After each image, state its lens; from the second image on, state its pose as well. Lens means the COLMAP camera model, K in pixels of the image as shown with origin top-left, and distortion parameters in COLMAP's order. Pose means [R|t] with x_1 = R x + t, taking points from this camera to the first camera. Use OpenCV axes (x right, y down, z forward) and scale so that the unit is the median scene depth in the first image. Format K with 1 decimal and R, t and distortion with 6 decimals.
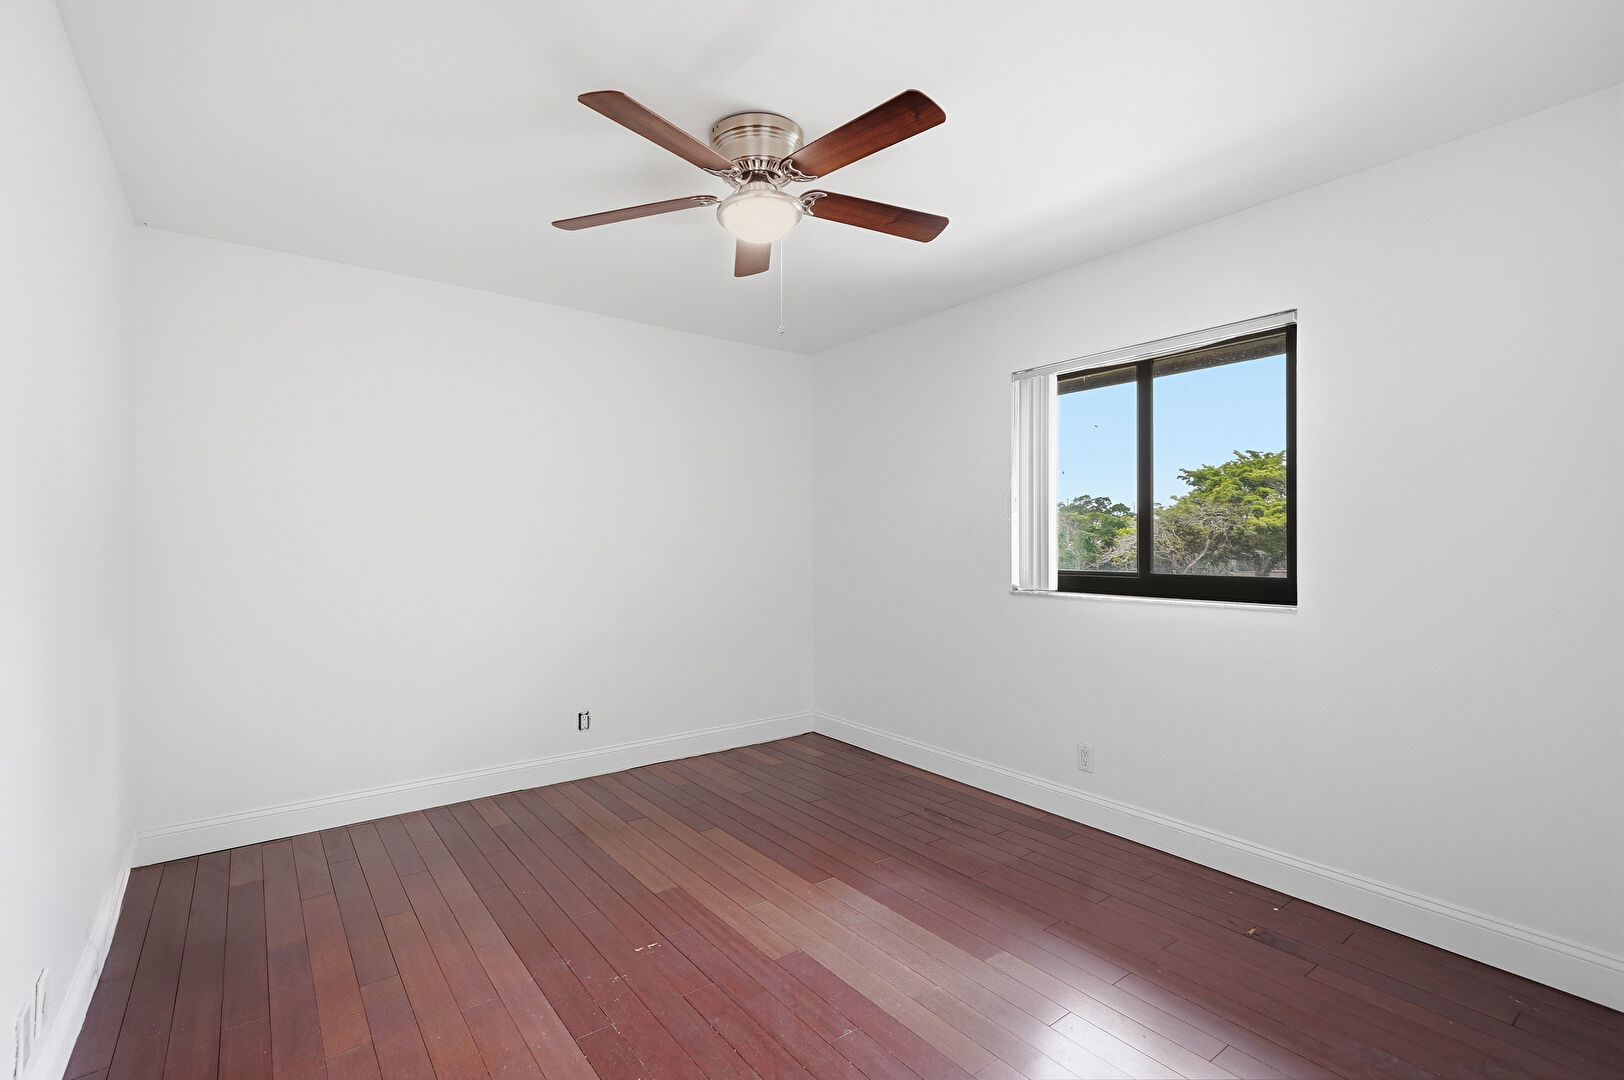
lens RADIAL K [[729.2, 0, 804.8], [0, 729.2, 536.3], [0, 0, 1]] dist [0.002861, 0.000476]
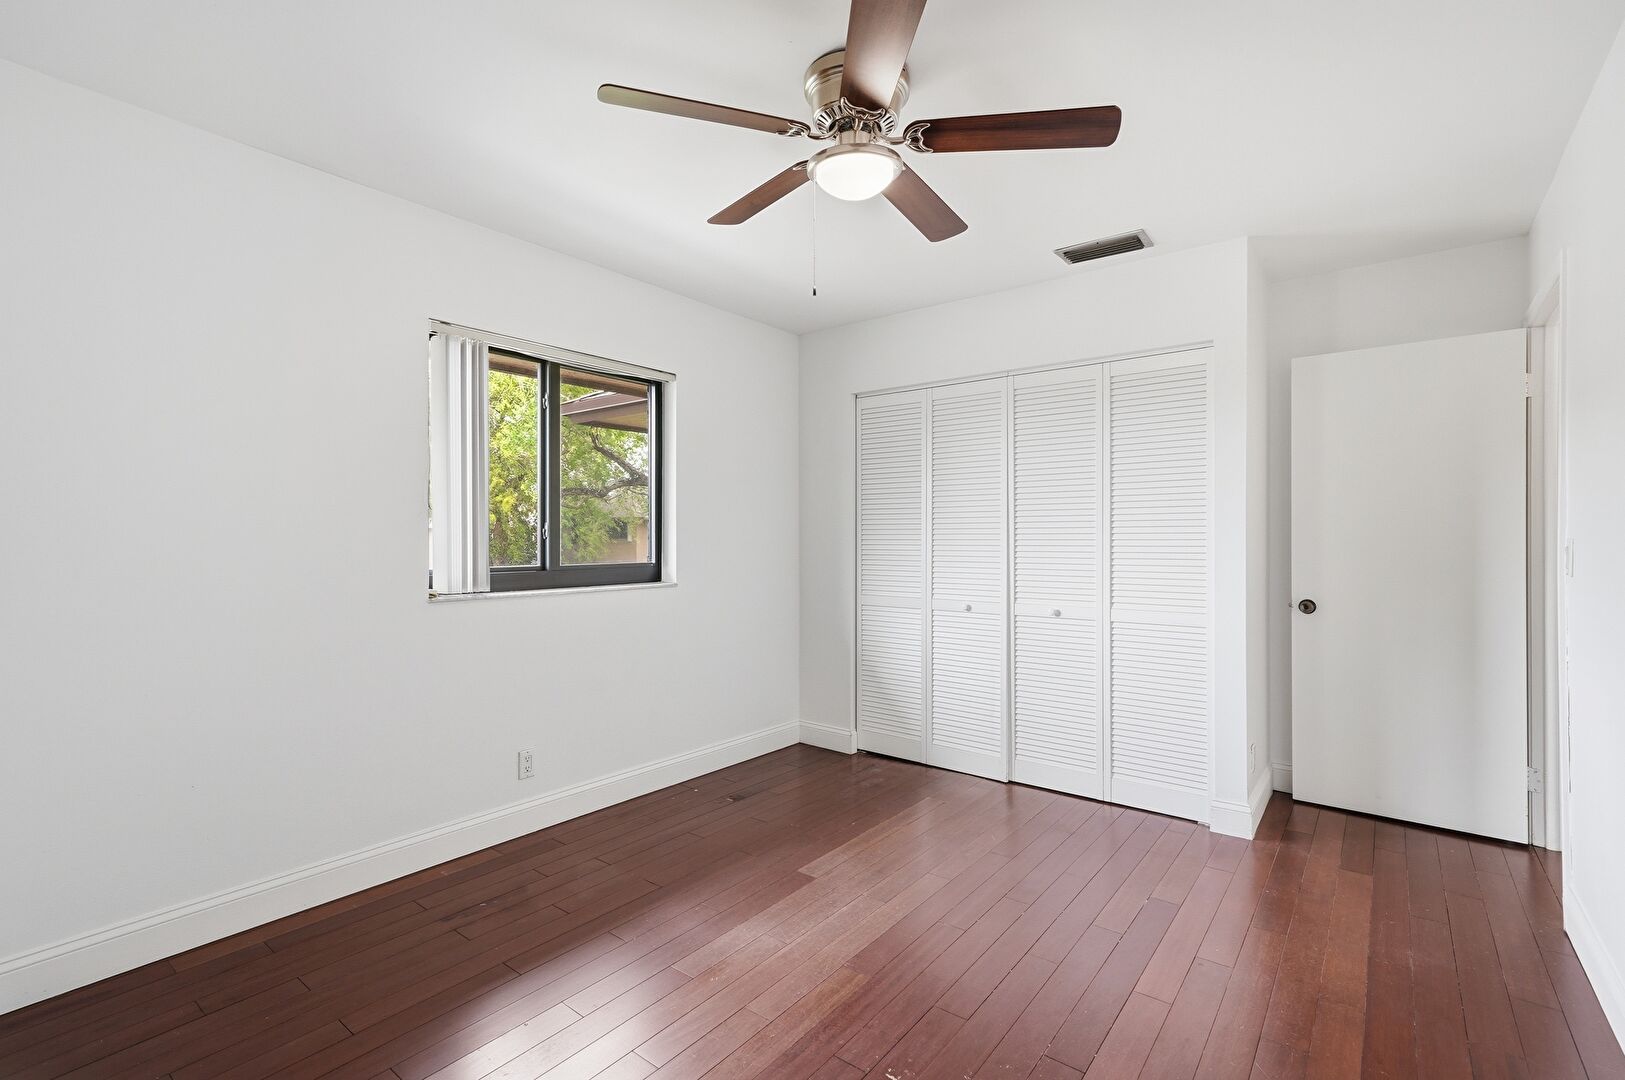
lens RADIAL K [[729.6, 0, 814.7], [0, 729.6, 538.8], [0, 0, 1]] dist [0.002861, 0.000476]
pose [[-0.254459, 0.001795, 0.967082, -0.642286], [-0.009012, 0.999950, -0.004227, 0.012557], [-0.967042, -0.009791, -0.254430, 0.901647]]
